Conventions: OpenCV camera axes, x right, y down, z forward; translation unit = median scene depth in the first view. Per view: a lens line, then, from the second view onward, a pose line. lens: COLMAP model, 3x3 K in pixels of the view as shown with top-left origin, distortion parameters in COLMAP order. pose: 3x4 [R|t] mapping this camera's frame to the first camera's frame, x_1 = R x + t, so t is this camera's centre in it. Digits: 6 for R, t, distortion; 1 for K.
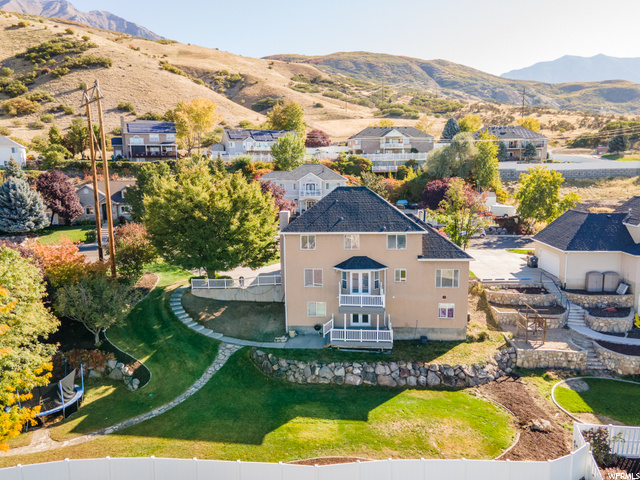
lens RADIAL K [[466.4, 0, 320.0], [0, 466.4, 240.0], [0, 0, 1]] dist [0.023791, 0.027614]
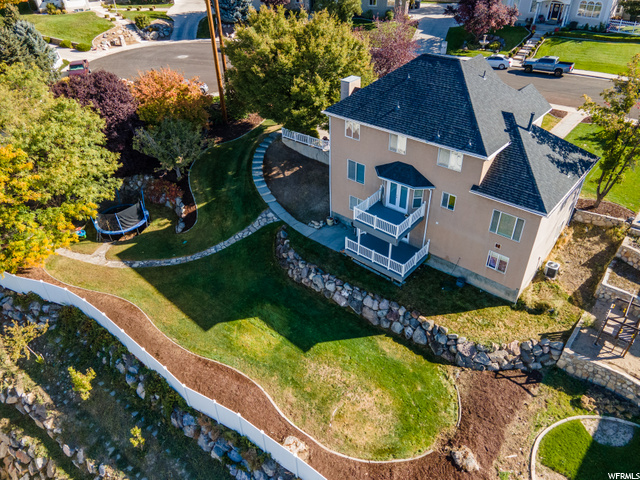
lens RADIAL K [[466.4, 0, 320.0], [0, 466.4, 240.0], [0, 0, 1]] dist [0.023791, 0.027614]
pose [[0.805276, 0.343058, -0.483572, 0.386754], [-0.078344, 0.870021, 0.486750, -0.218447], [0.587702, -0.354083, 0.727483, 0.297649]]
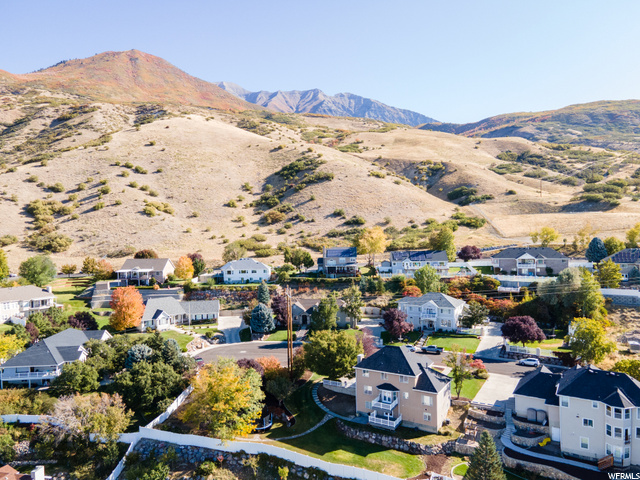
lens RADIAL K [[466.4, 0, 320.0], [0, 466.4, 240.0], [0, 0, 1]] dist [0.023791, 0.027614]
pose [[0.895007, 0.009033, -0.445960, 0.749360], [-0.062361, 0.992510, -0.105050, -0.367301], [0.441671, 0.121831, 0.888867, -1.116398]]
